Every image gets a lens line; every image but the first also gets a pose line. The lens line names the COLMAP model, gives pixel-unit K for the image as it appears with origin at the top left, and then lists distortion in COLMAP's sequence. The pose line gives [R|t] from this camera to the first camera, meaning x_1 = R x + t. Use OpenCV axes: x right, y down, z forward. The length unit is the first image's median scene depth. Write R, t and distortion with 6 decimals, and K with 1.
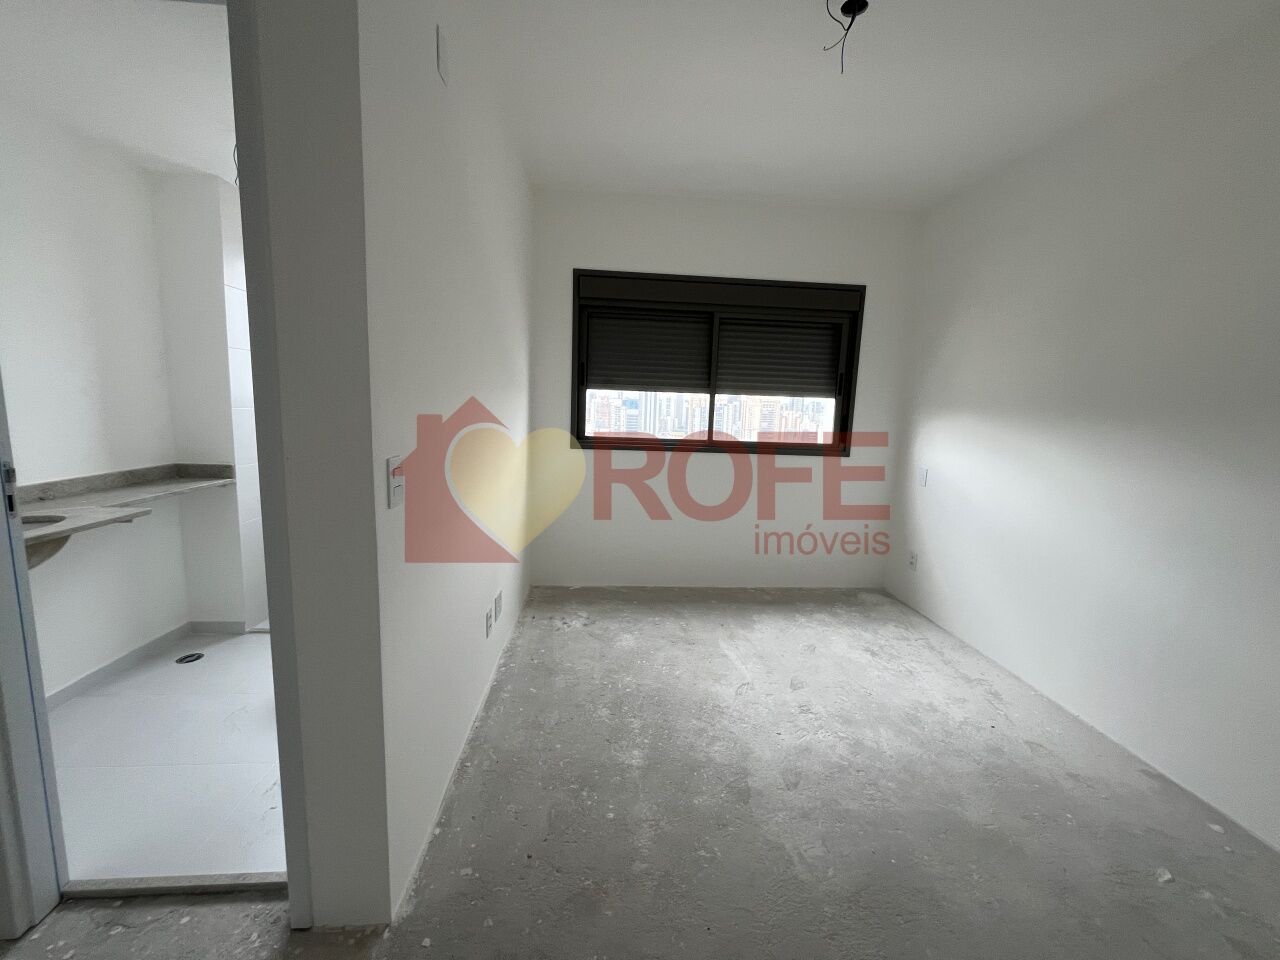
lens RADIAL K [[520.0, 0, 644.7], [0, 520.0, 477.8], [0, 0, 1]] dist [-0.001122, -0.000085]
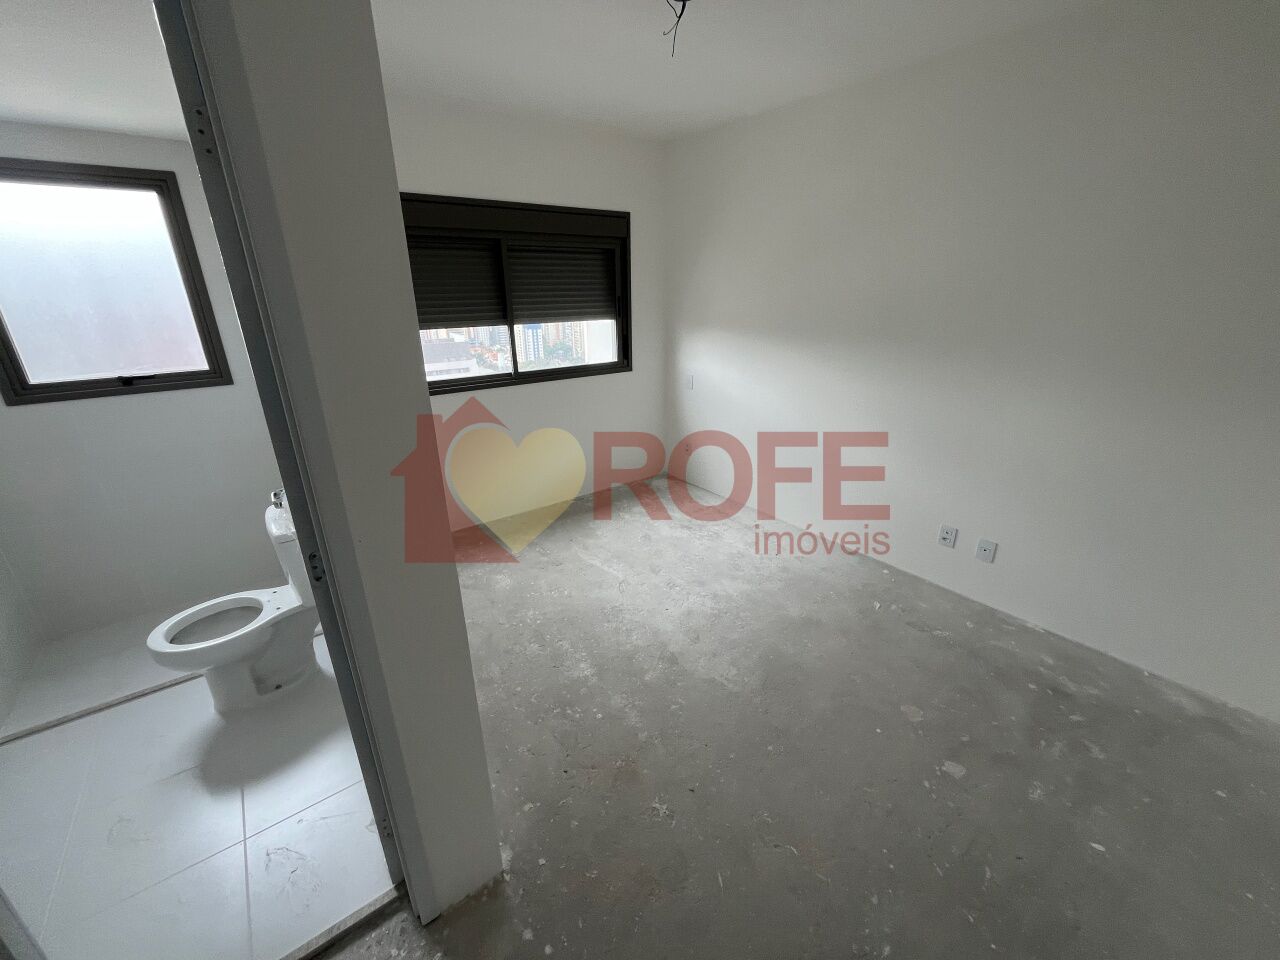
lens RADIAL K [[520.0, 0, 647.8], [0, 520.0, 477.4], [0, 0, 1]] dist [-0.001122, -0.000085]
pose [[0.834106, -0.230796, 0.500999, -0.320792], [0.115897, 0.961312, 0.249894, -0.146983], [-0.539291, -0.150374, 0.828585, -0.021132]]
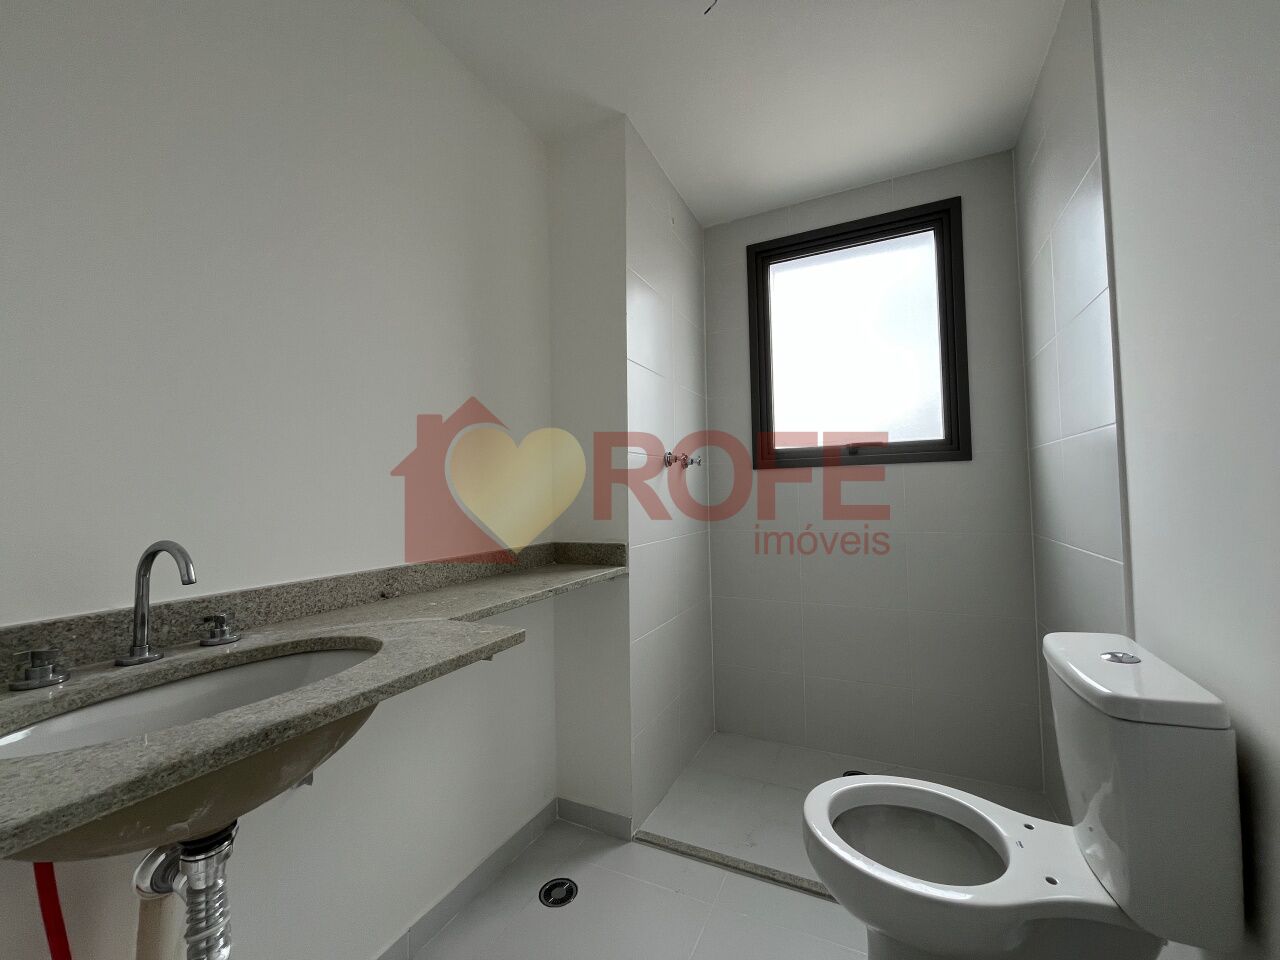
lens RADIAL K [[520.0, 0, 637.9], [0, 520.0, 474.6], [0, 0, 1]] dist [-0.001122, -0.000085]
pose [[0.858535, -0.073555, -0.507451, -0.490965], [-0.021088, 0.983755, -0.178274, 0.004270], [0.512320, 0.163755, 0.843037, 0.505351]]
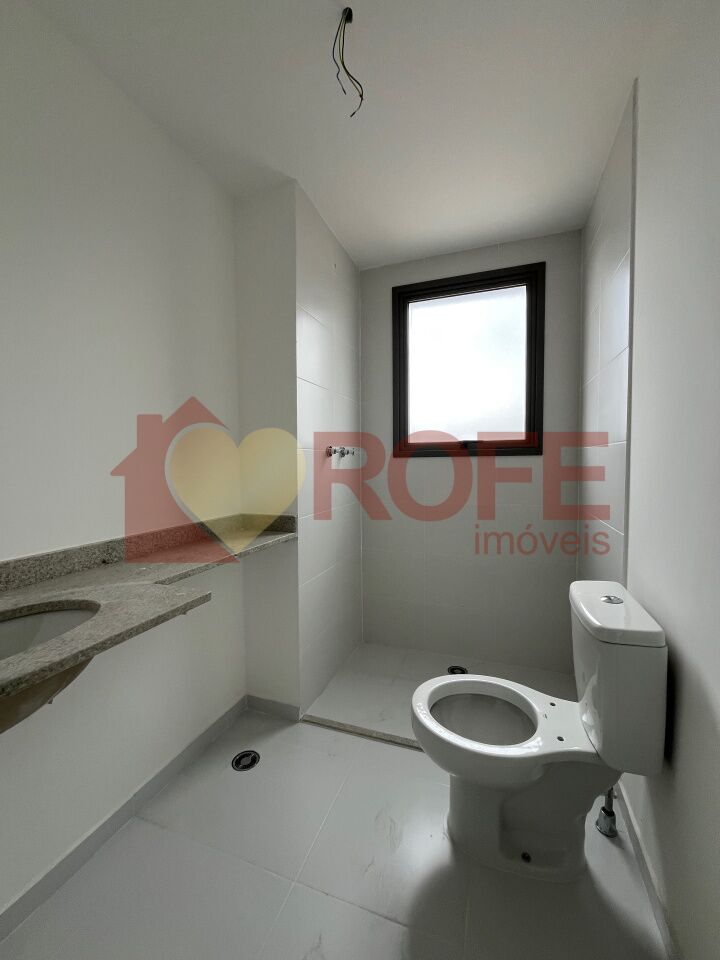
lens RADIAL K [[390.0, 0, 357.7], [0, 390.0, 483.8], [0, 0, 1]] dist [-0.001122, -0.000085]
pose [[0.907825, -0.023659, -0.418681, -0.465847], [-0.016934, 0.995525, -0.092973, -0.020849], [0.419007, 0.091493, 0.903362, 0.500421]]
